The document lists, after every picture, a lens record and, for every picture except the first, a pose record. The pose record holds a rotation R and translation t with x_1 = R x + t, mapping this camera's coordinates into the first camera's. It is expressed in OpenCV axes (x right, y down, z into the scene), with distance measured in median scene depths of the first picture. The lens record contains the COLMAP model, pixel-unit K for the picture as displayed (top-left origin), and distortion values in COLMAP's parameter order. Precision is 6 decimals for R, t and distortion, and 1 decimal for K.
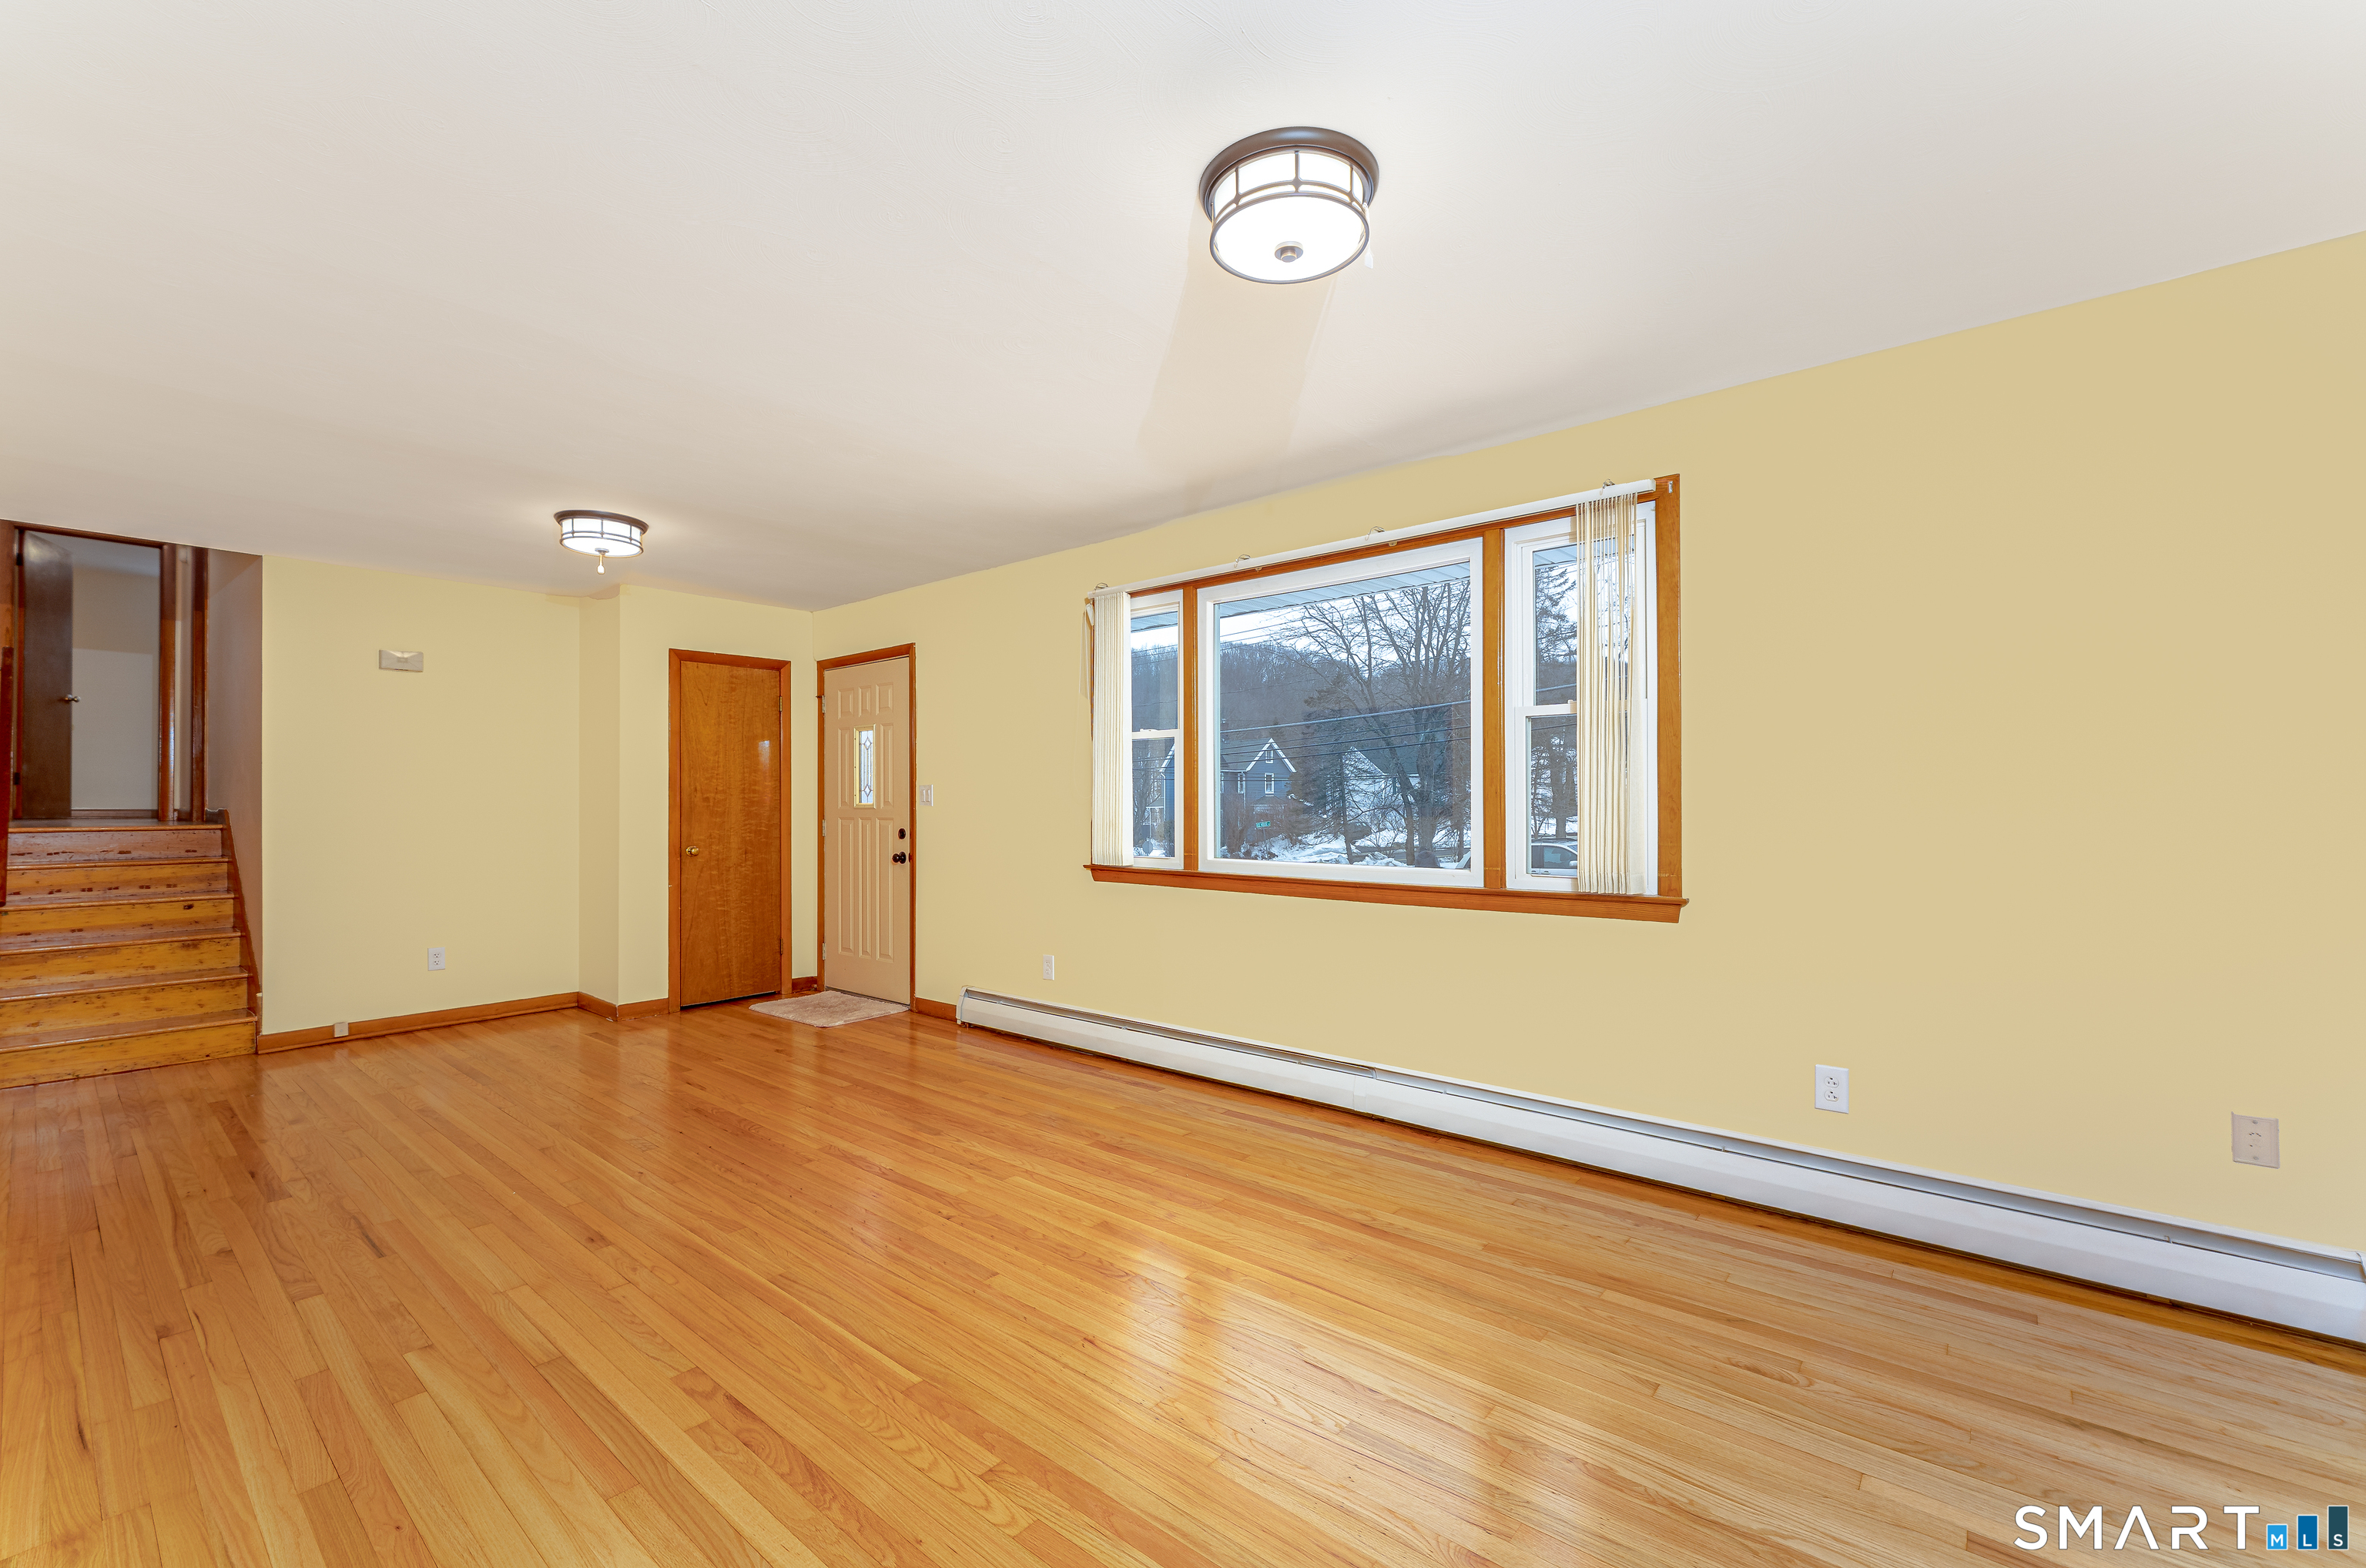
lens RADIAL K [[983.7, 0, 1160.5], [0, 983.7, 791.3], [0, 0, 1]] dist [0.003540, -0.000414]
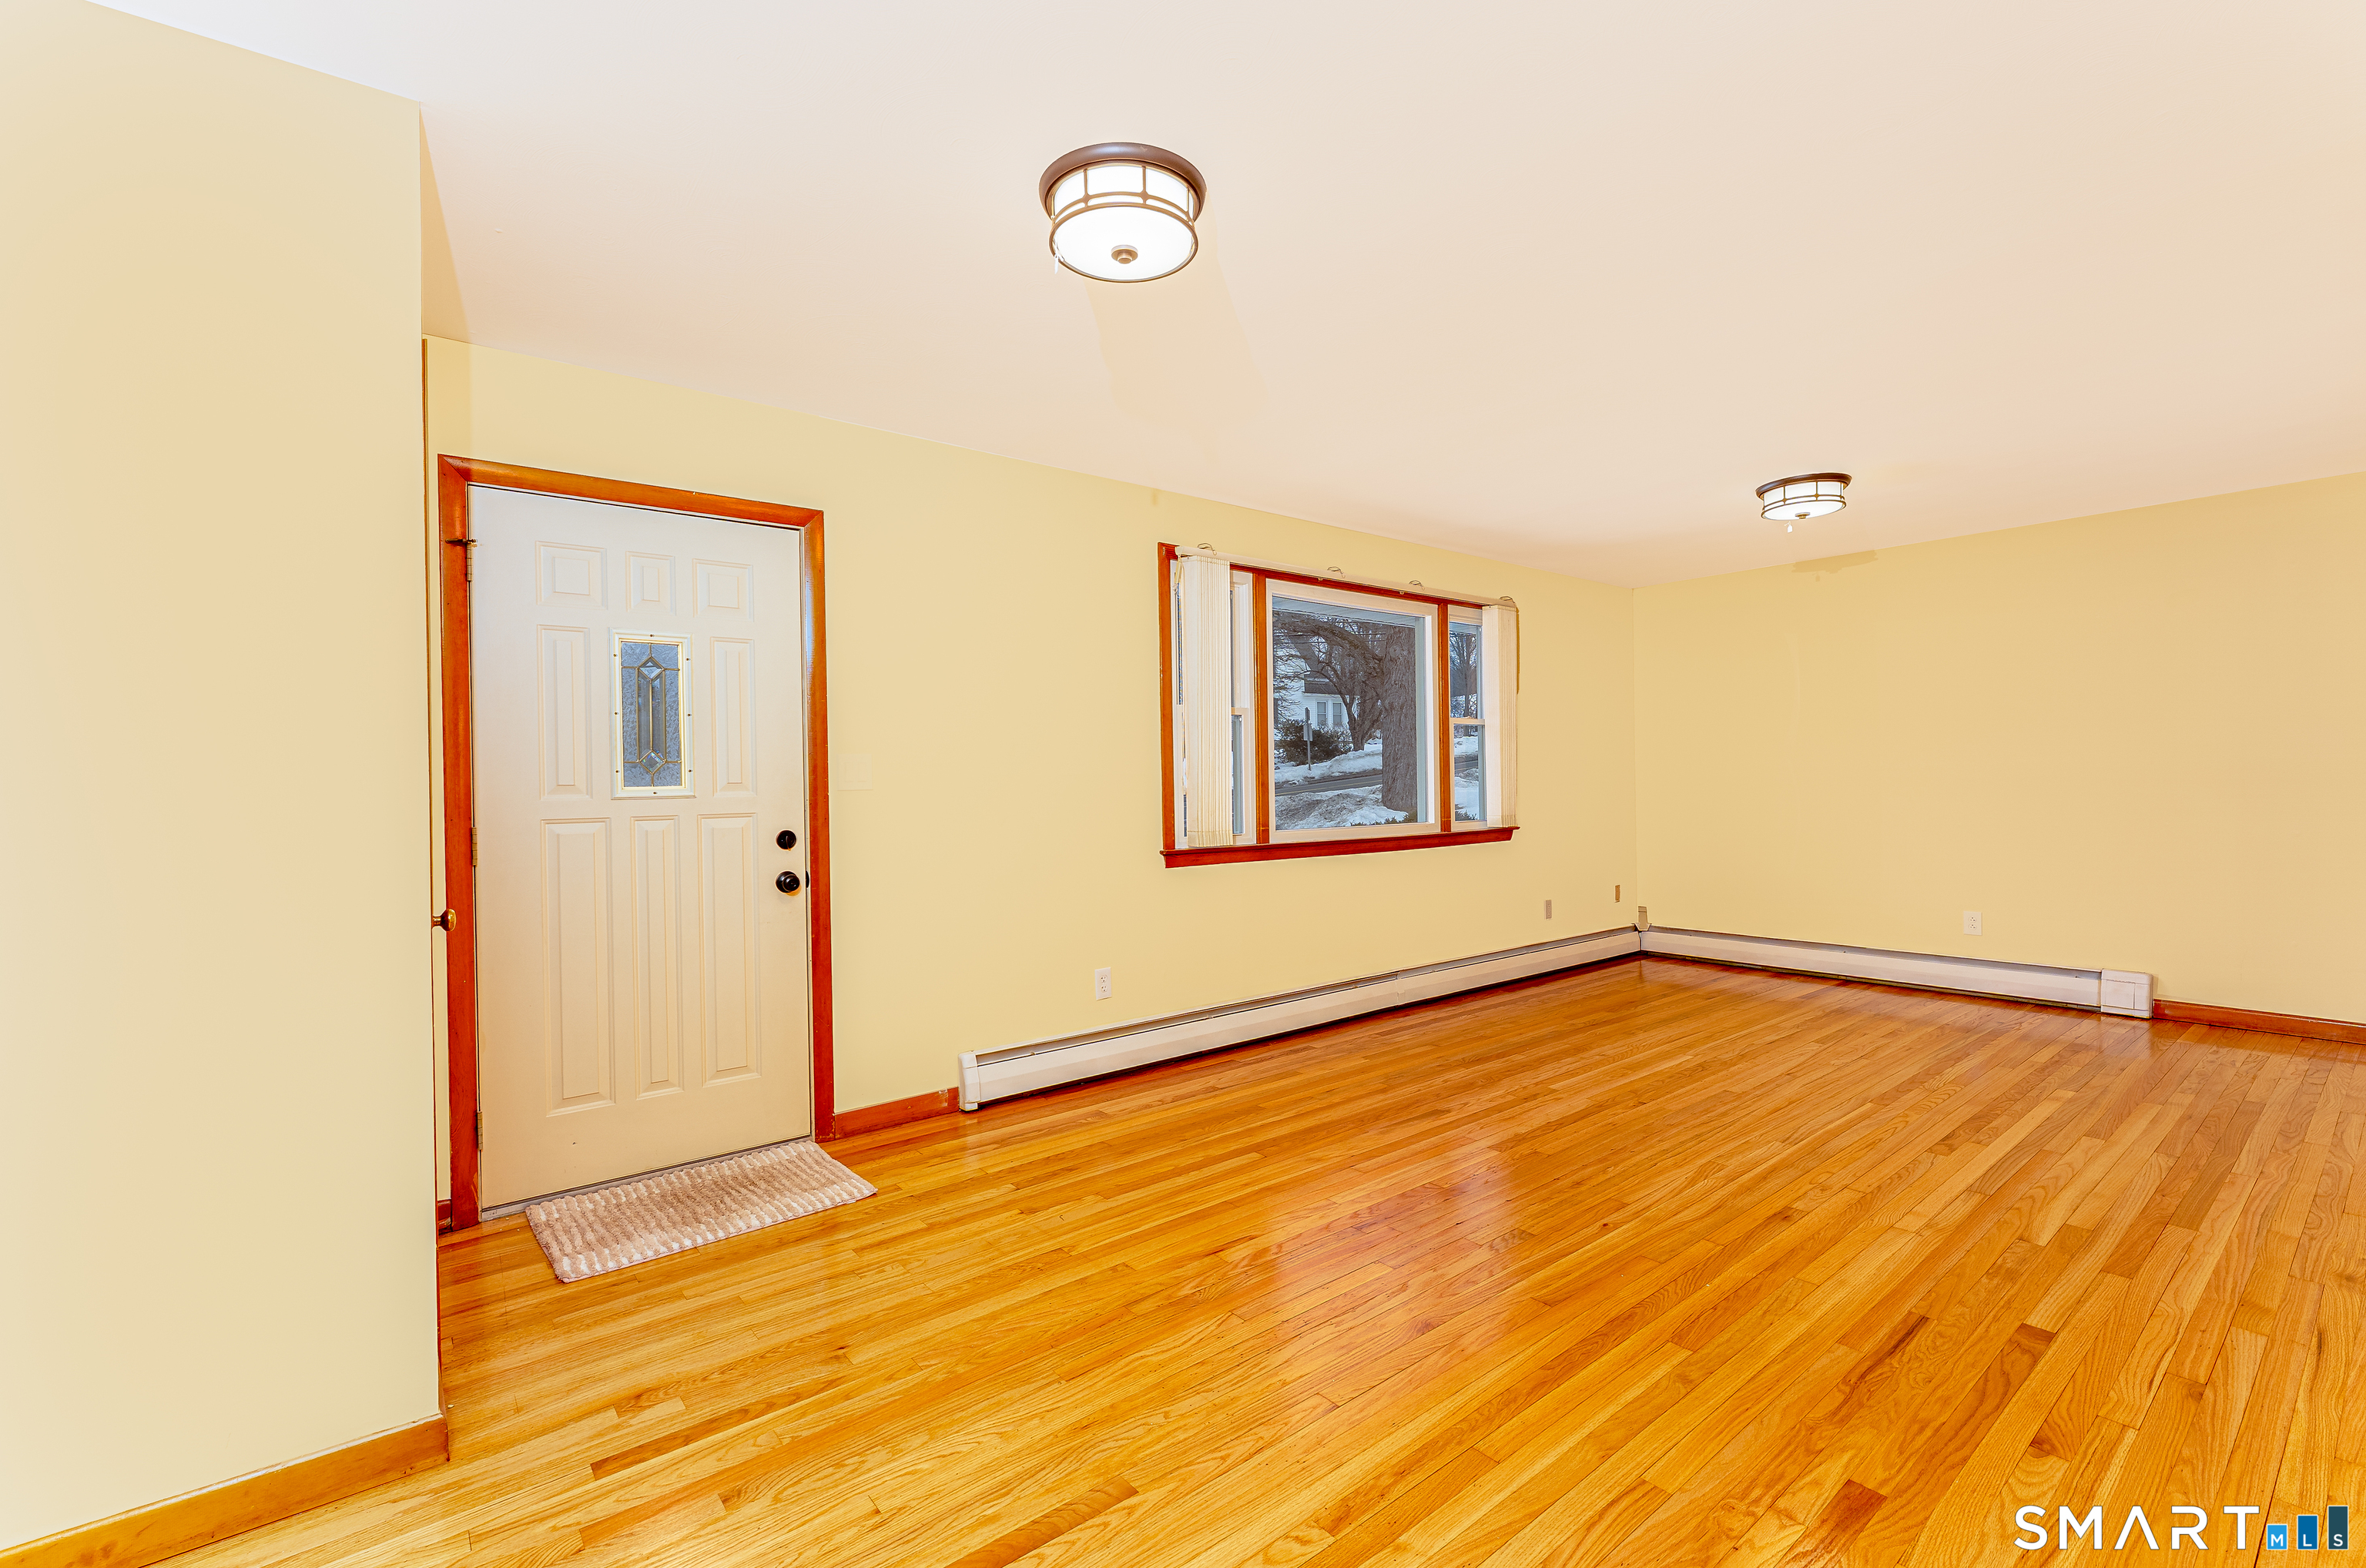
lens RADIAL K [[1031.9, 0, 1180.0], [0, 1031.9, 781.2], [0, 0, 1]] dist [-0.001304, 0.000073]
pose [[0.176560, 0.002702, 0.984286, -1.301252], [0.005842, 0.999976, -0.003793, 0.021327], [-0.984272, 0.006419, 0.176540, 1.088009]]
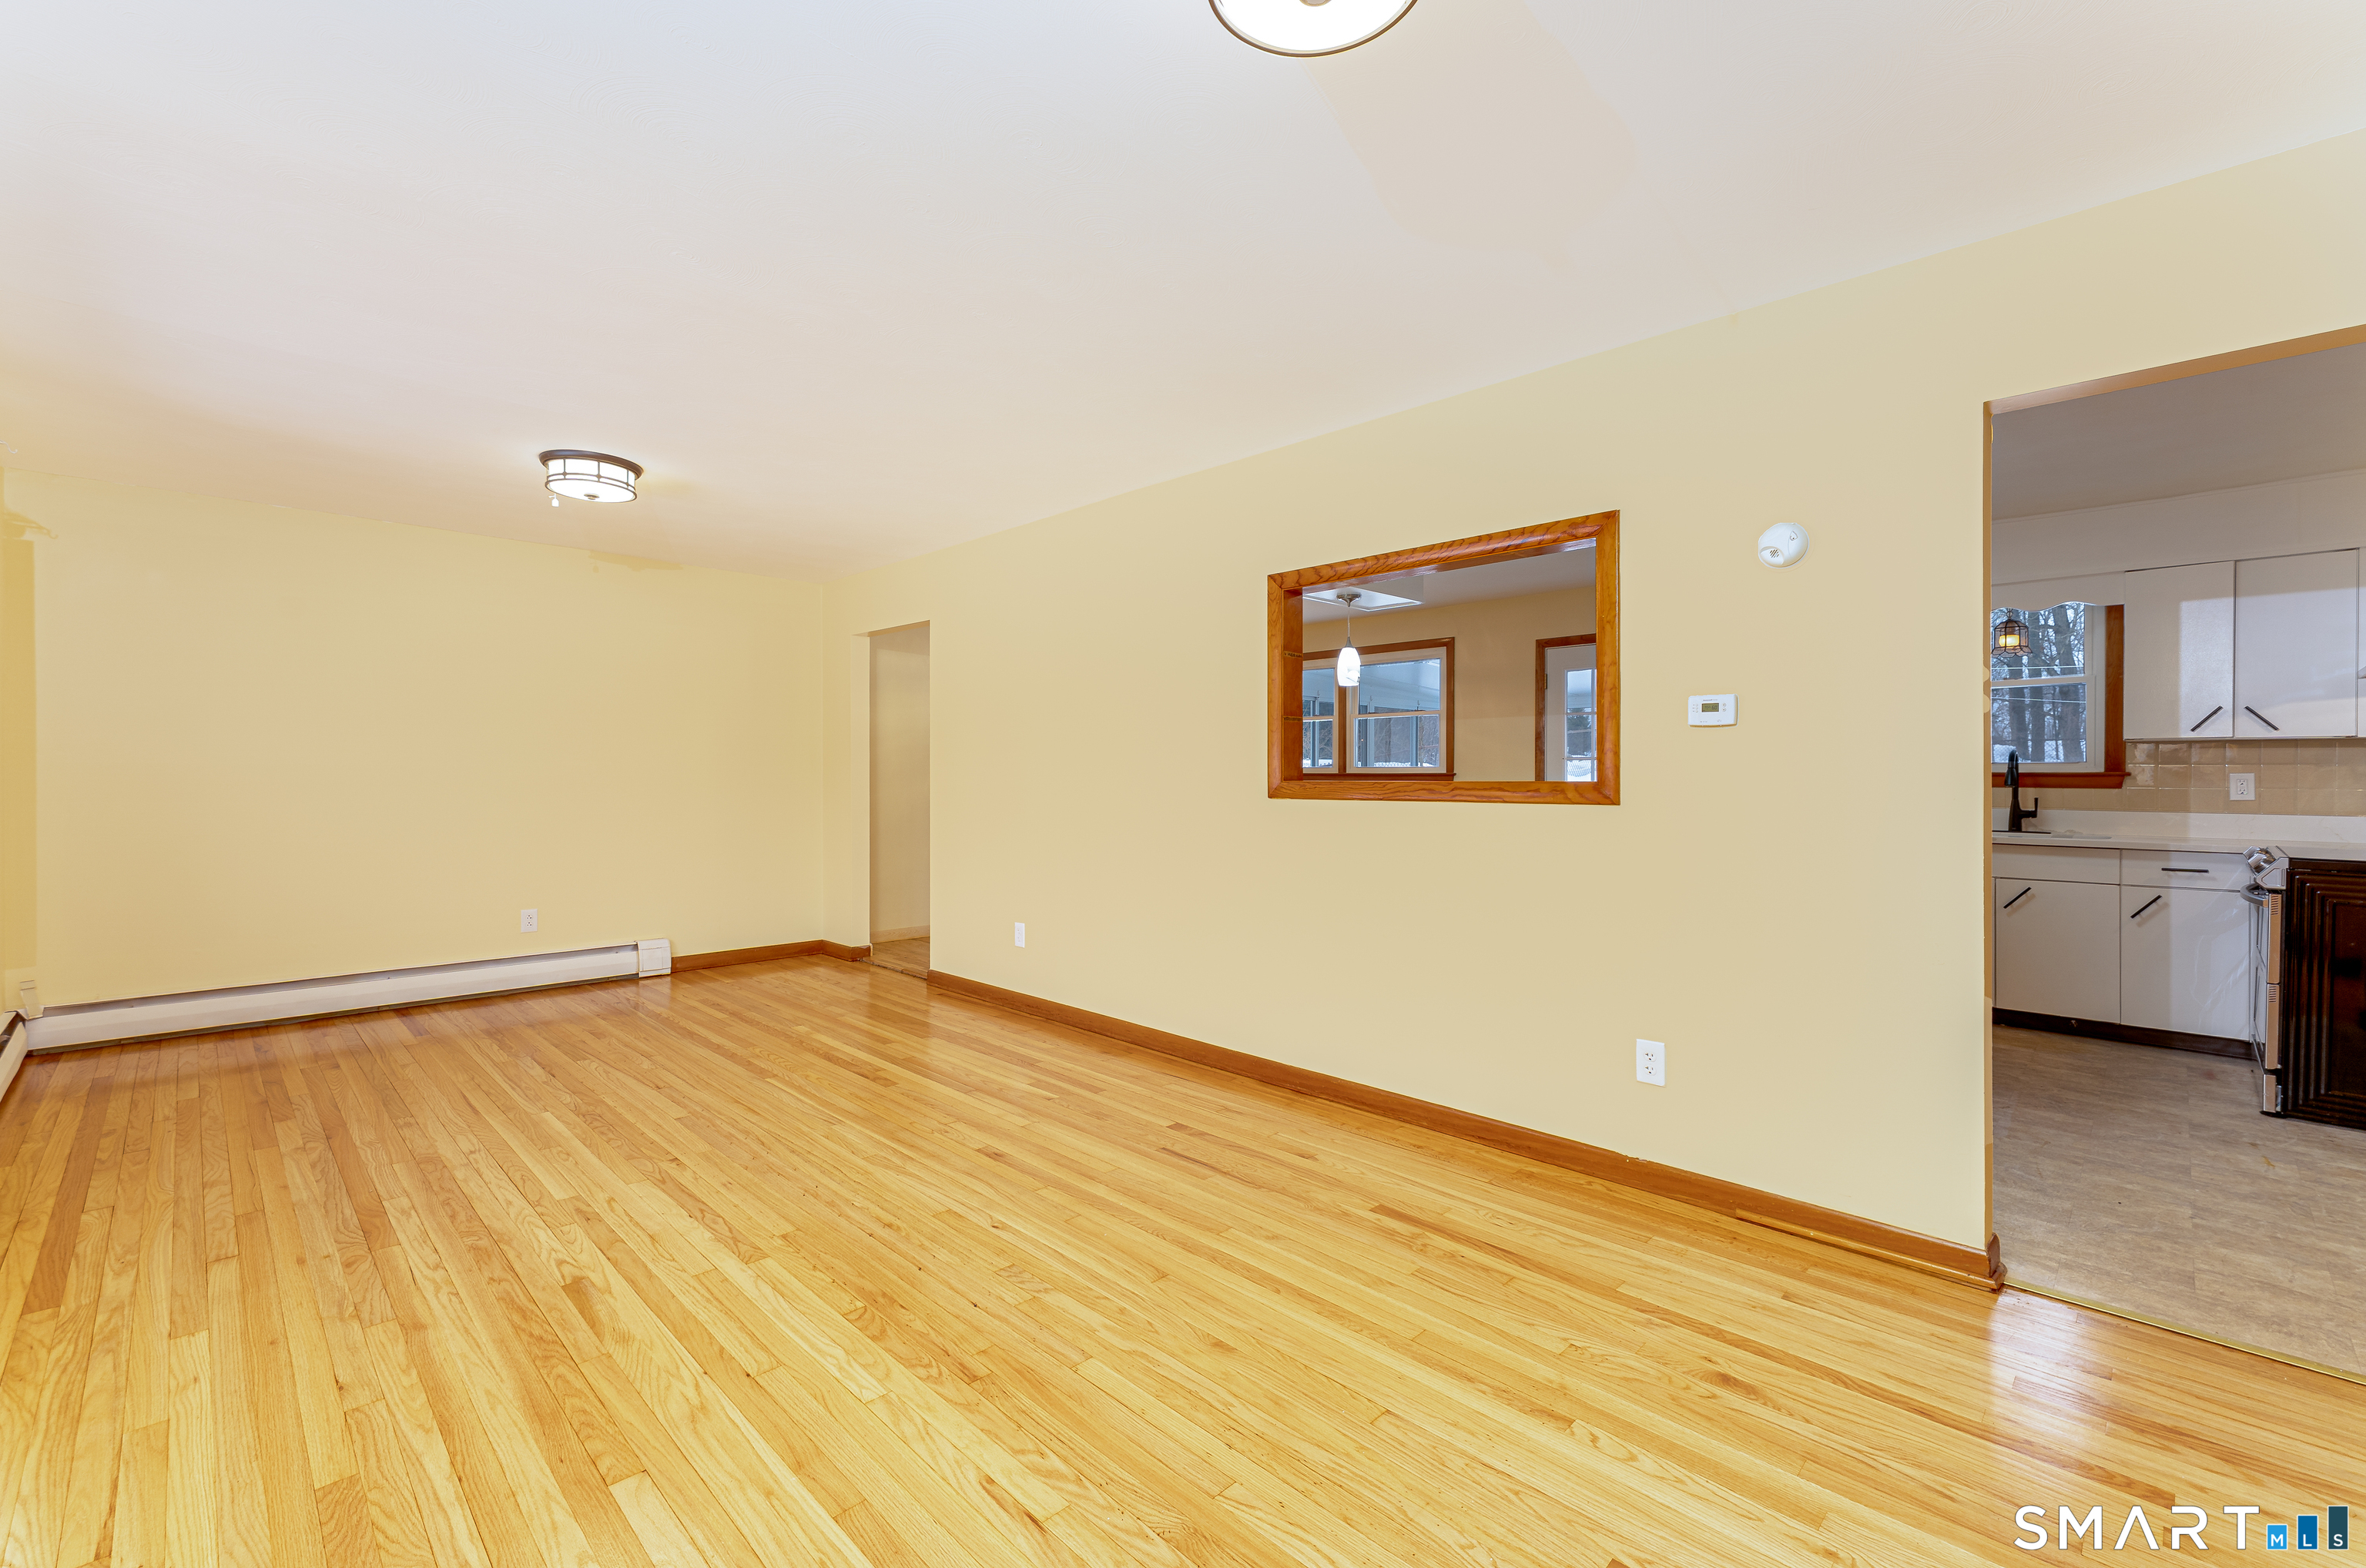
lens RADIAL K [[983.7, 0, 1177.1], [0, 983.7, 784.0], [0, 0, 1]] dist [0.003540, -0.000414]
pose [[-0.997721, 0.000442, 0.067477, -0.664032], [0.000385, 1.000000, -0.000861, 0.027948], [-0.067477, -0.000833, -0.997720, 1.627630]]
